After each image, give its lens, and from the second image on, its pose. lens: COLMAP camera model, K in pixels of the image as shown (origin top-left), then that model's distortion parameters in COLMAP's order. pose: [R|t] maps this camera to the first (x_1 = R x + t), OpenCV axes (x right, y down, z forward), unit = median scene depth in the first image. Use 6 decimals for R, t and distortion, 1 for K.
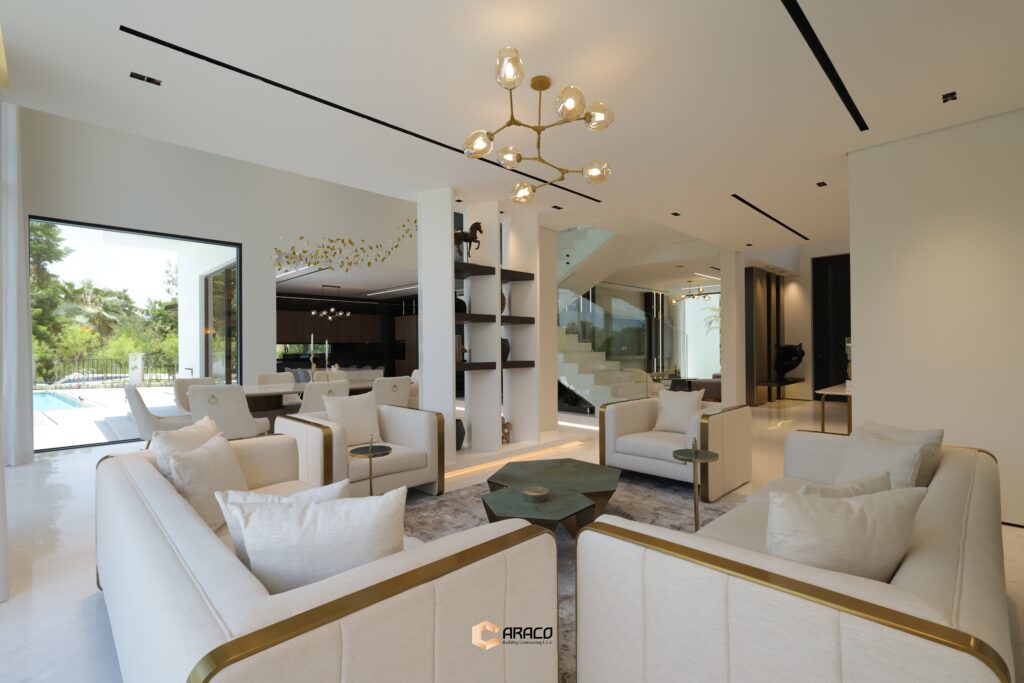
lens RADIAL K [[472.6, 0, 510.8], [0, 472.6, 343.8], [0, 0, 1]] dist [-0.000782, -0.000346]
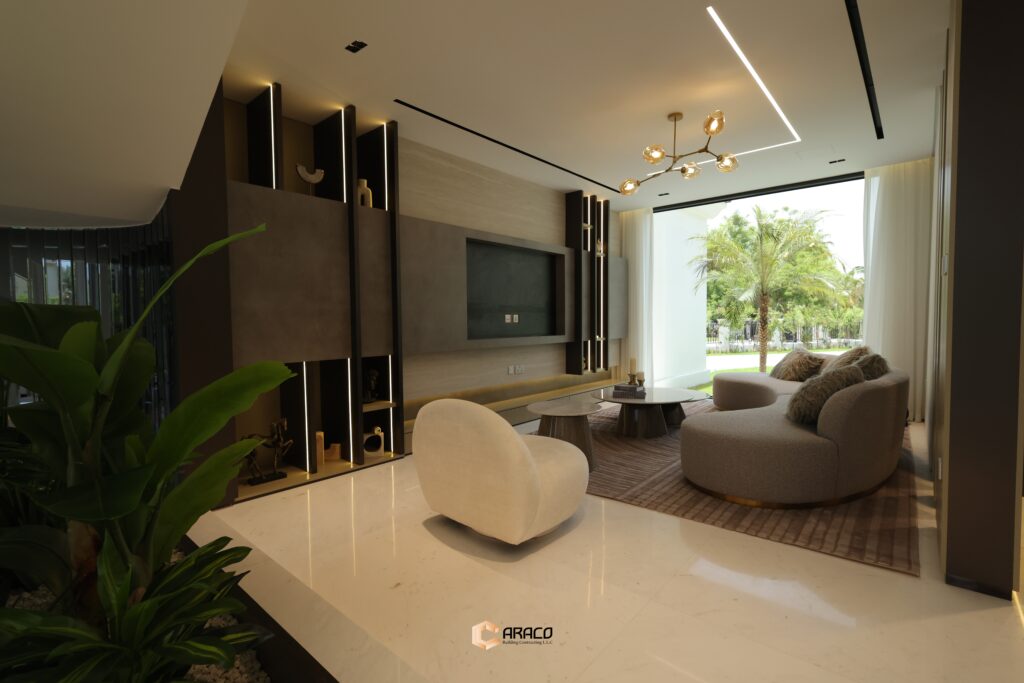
lens RADIAL K [[472.6, 0, 512.3], [0, 472.6, 342.5], [0, 0, 1]] dist [-0.000782, -0.000346]
pose [[0.996036, -0.003344, 0.088891, 0.193279], [-0.001017, 0.998799, 0.048978, 0.009912], [-0.088948, -0.048875, 0.994836, 0.557068]]
